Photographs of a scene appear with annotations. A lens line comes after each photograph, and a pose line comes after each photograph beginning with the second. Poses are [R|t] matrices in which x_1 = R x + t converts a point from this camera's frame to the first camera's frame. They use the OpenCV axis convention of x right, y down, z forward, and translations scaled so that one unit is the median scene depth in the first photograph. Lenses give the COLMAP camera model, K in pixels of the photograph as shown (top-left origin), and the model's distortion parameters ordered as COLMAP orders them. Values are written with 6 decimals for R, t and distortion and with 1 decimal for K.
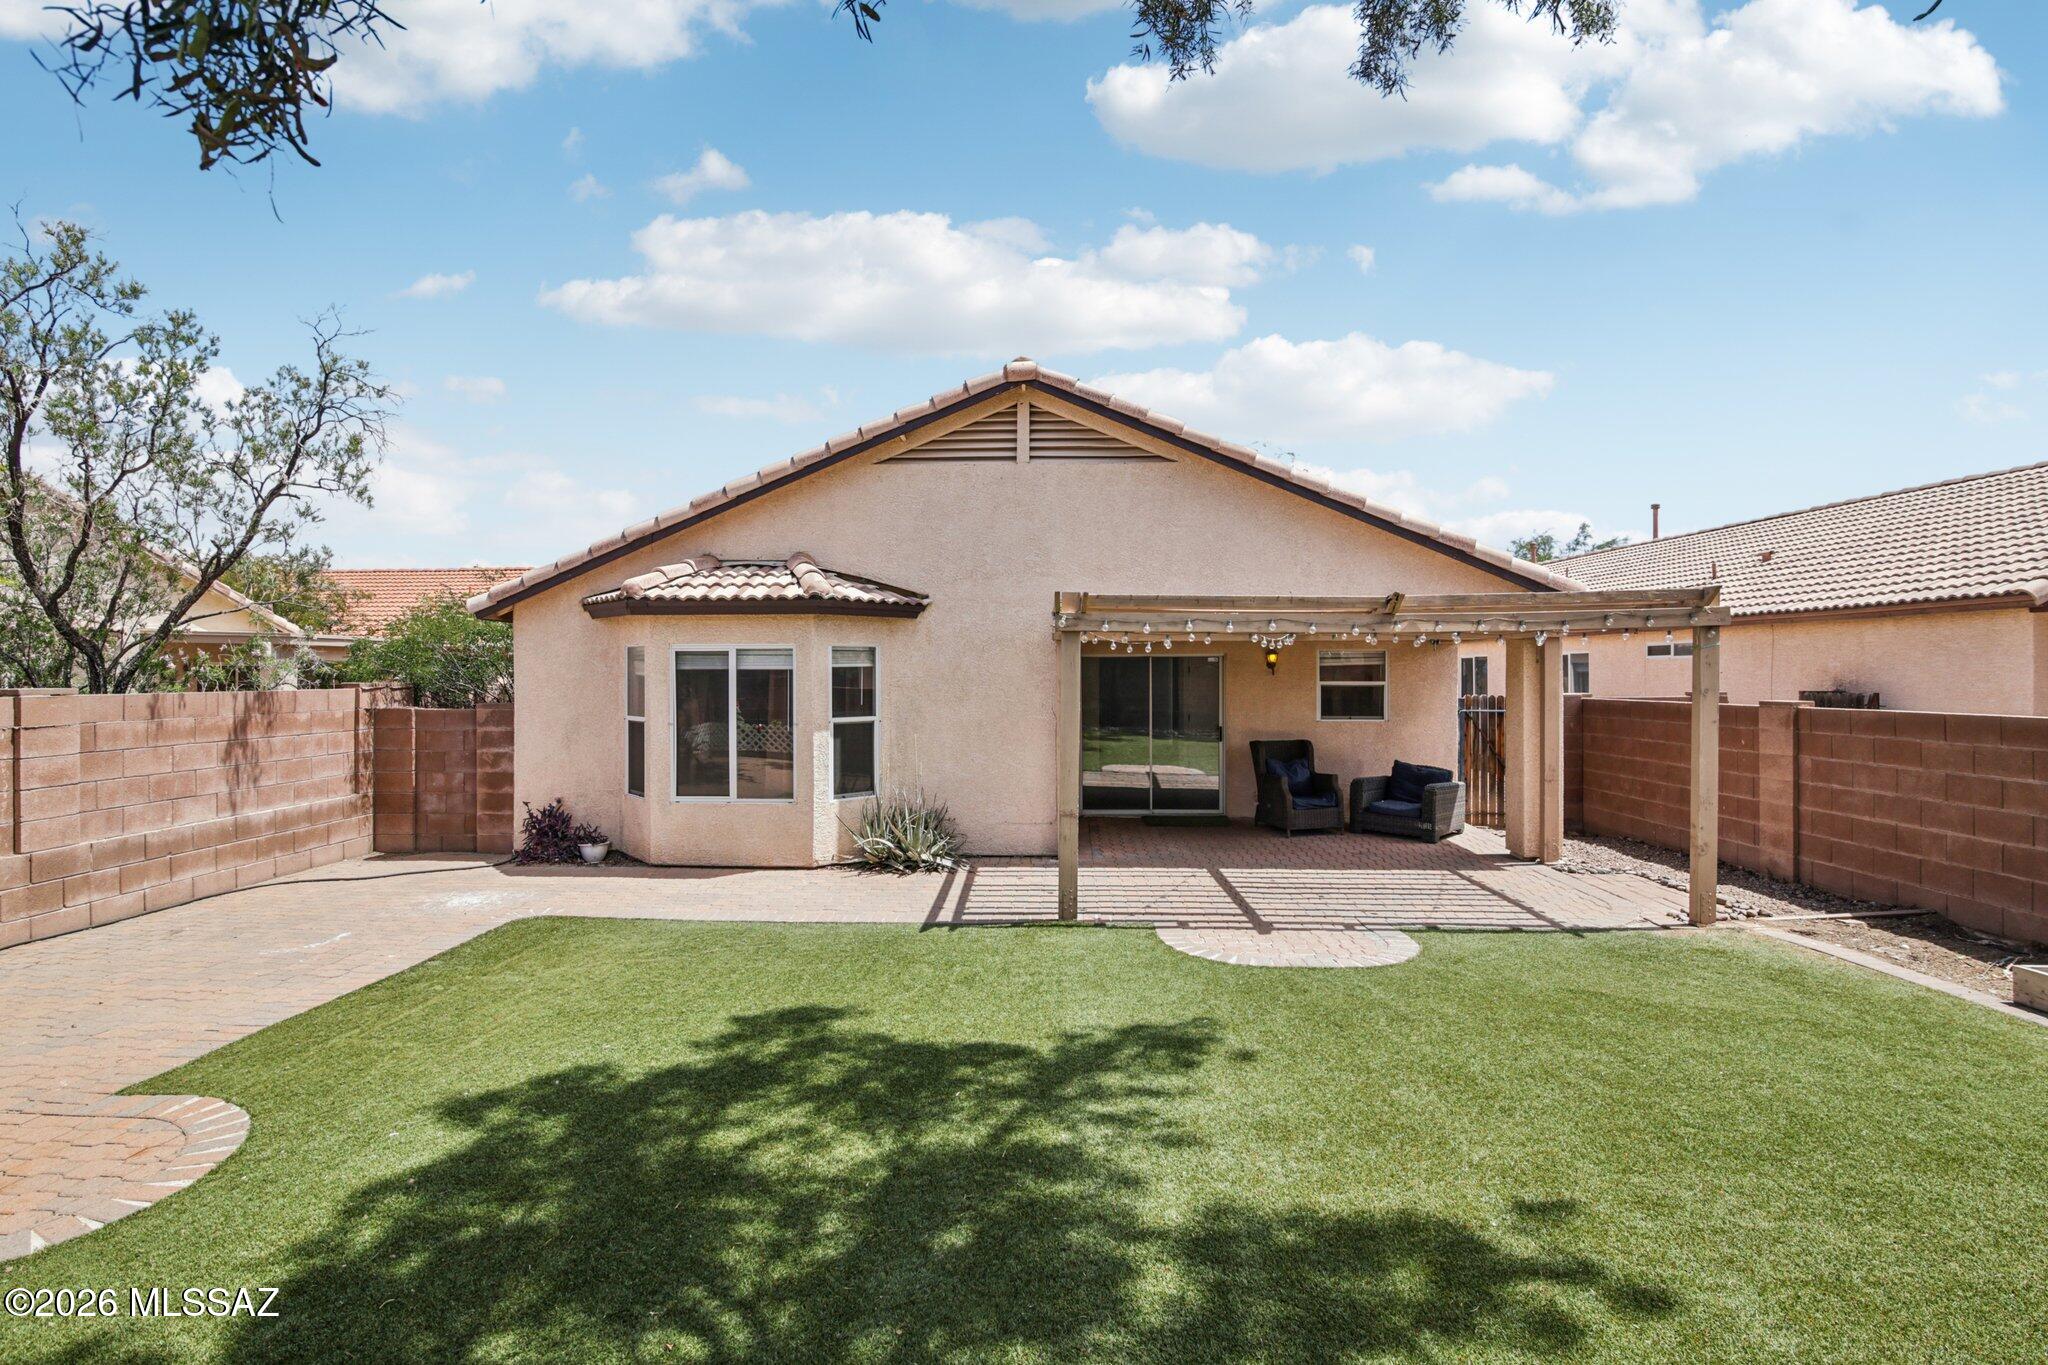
lens RADIAL K [[928.2, 0, 1017.8], [0, 928.2, 683.4], [0, 0, 1]] dist [-0.018174, 0.000326]
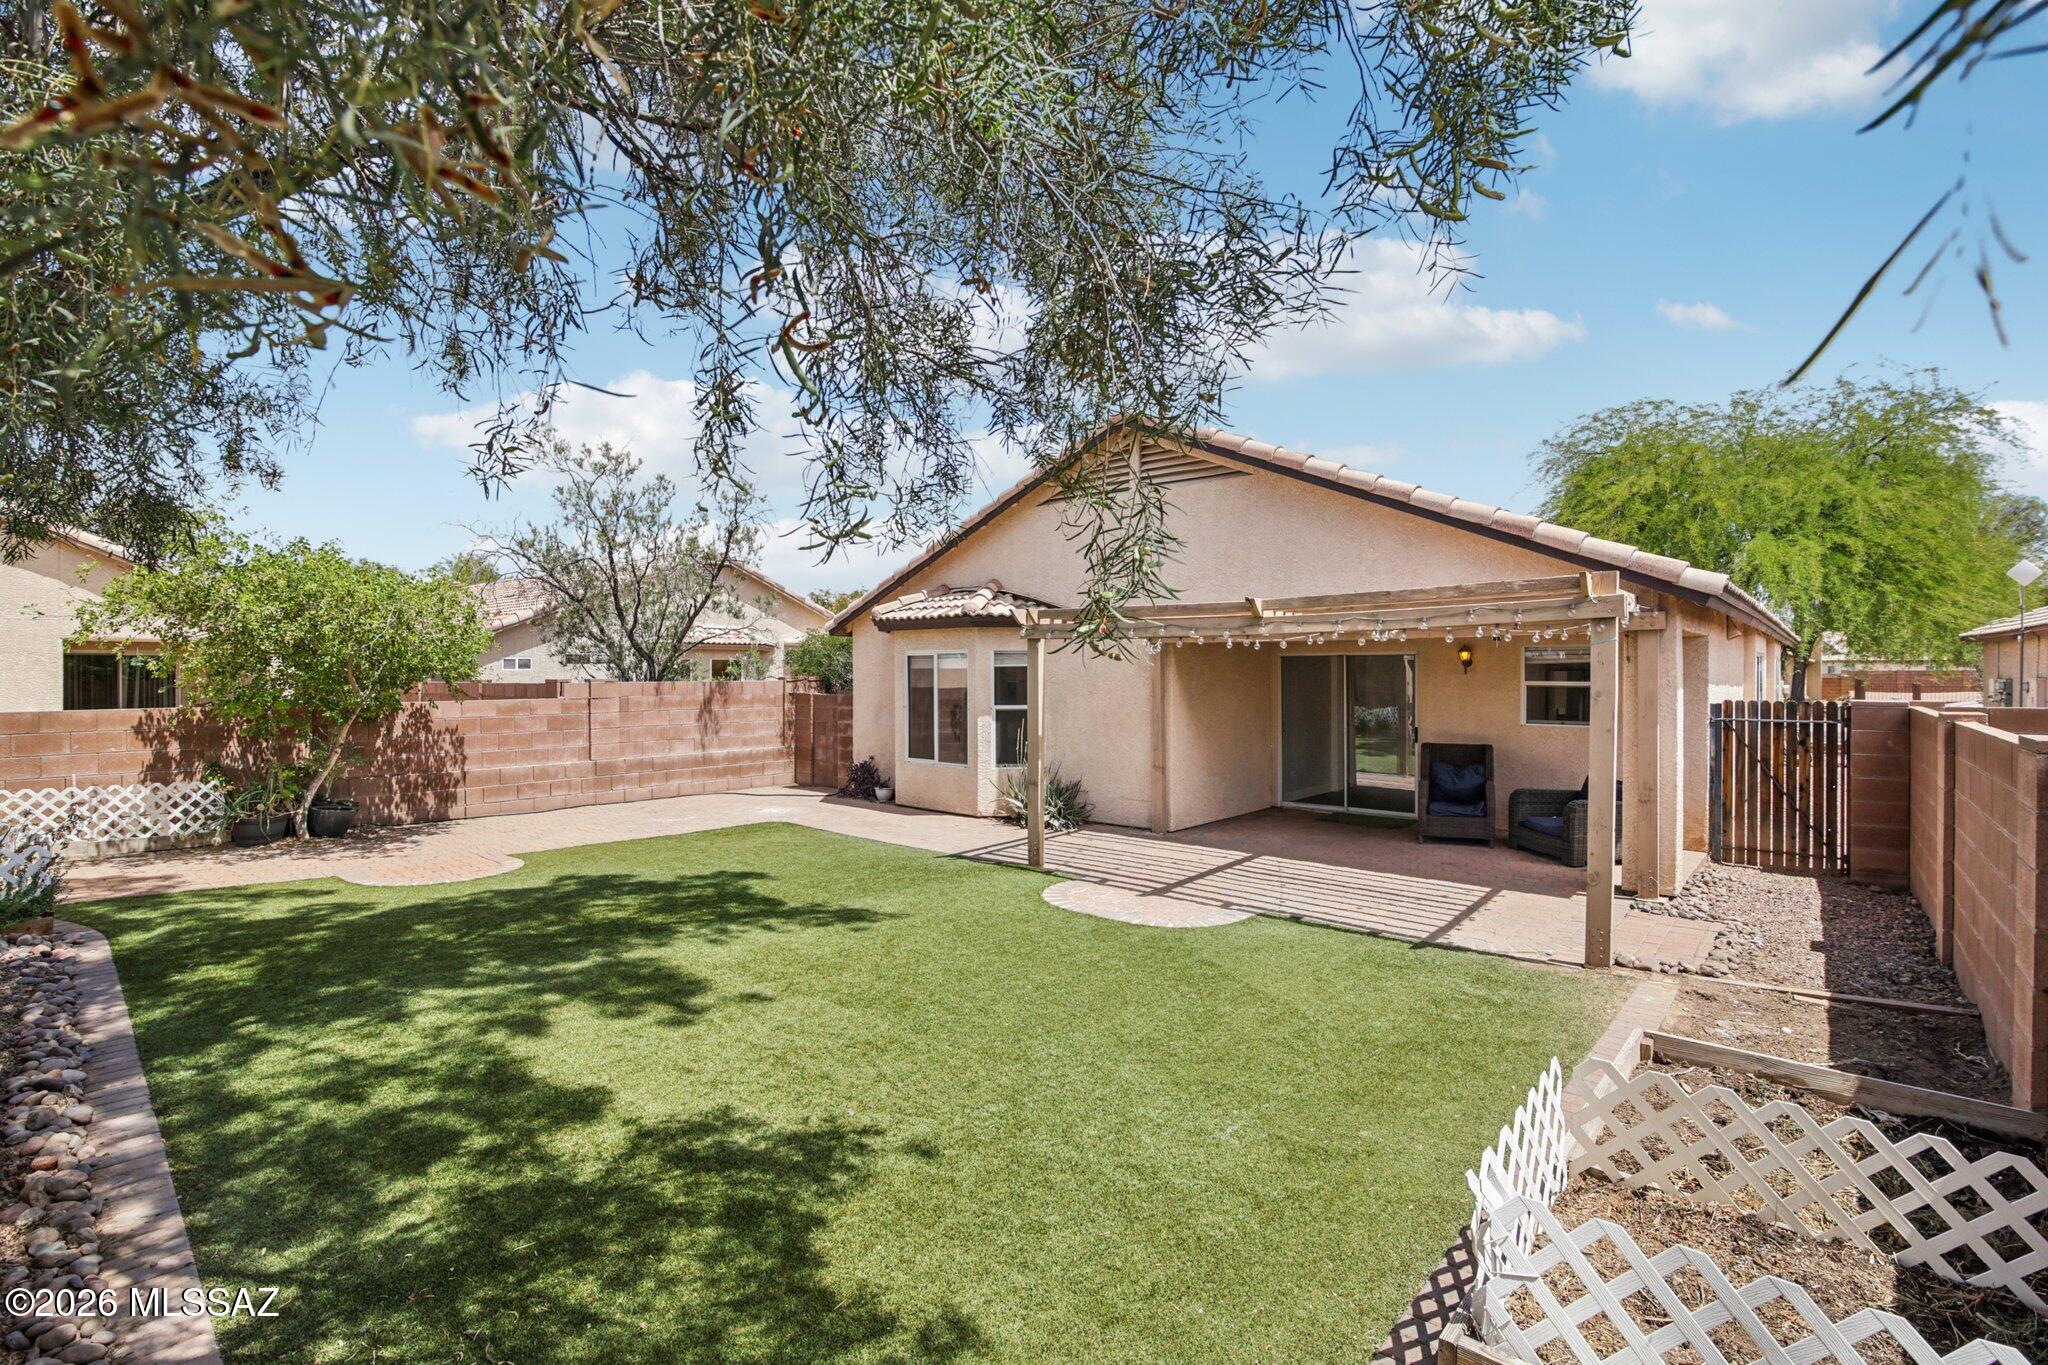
lens RADIAL K [[918.3, 0, 1026.3], [0, 918.3, 692.0], [0, 0, 1]] dist [-0.015000, 0.000394]
pose [[0.784608, 0.015520, -0.619798, 0.794701], [-0.007487, 0.999851, 0.015559, -0.002913], [0.619948, -0.007567, 0.784607, 0.005066]]
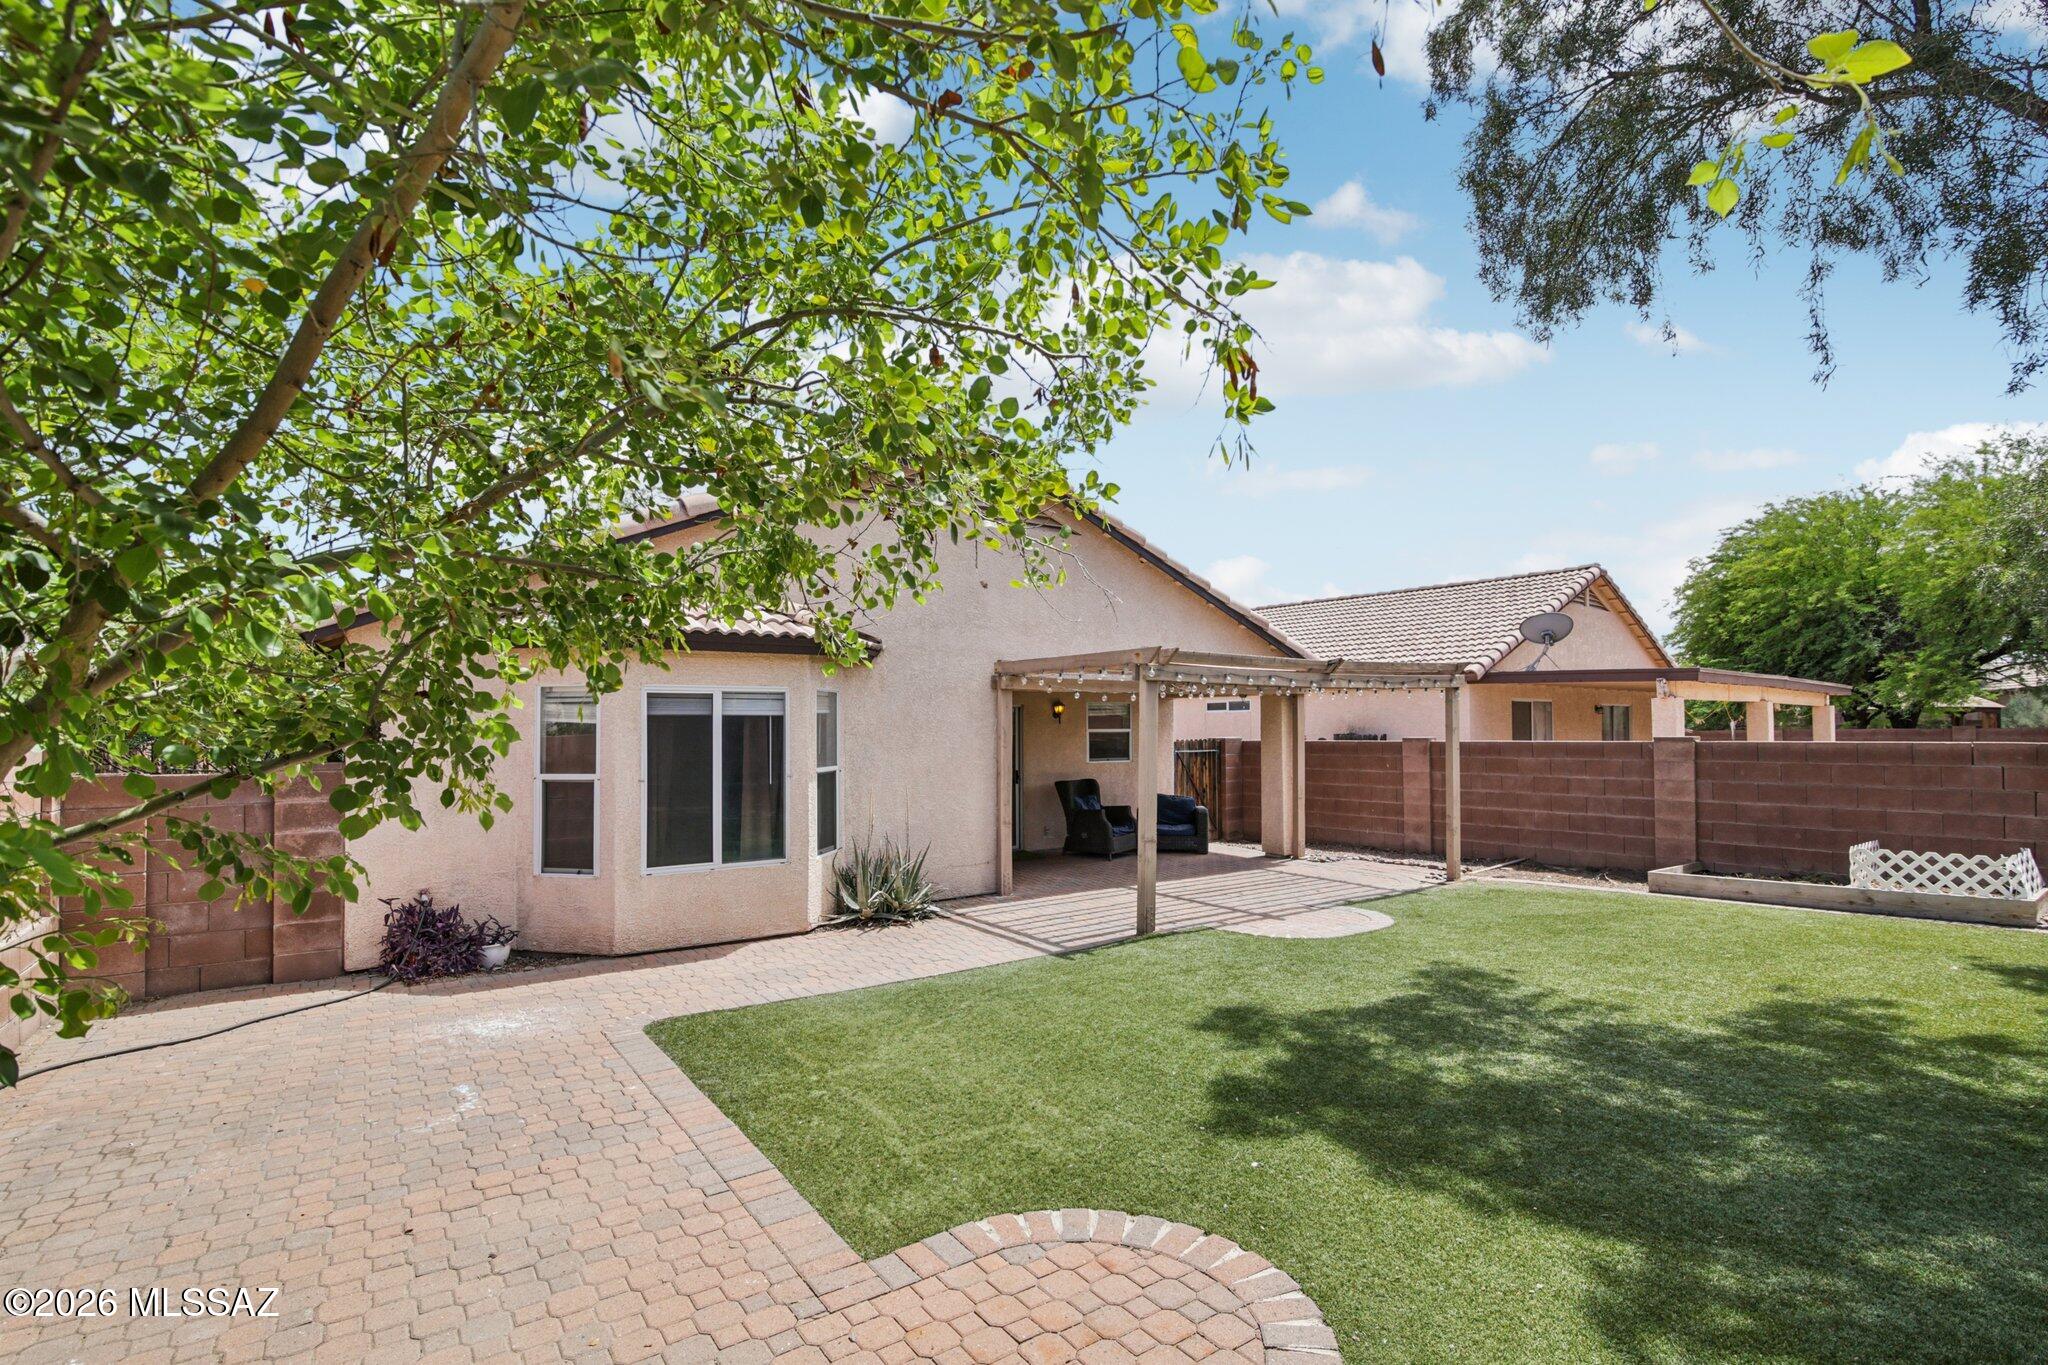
lens RADIAL K [[941.7, 0, 1022.6], [0, 941.7, 724.9], [0, 0, 1]] dist [-0.001583, -0.000275]
pose [[0.790129, 0.000338, 0.612941, -0.769457], [0.007412, 0.999921, -0.010105, 0.006469], [-0.612896, 0.012527, 0.790064, 0.159658]]
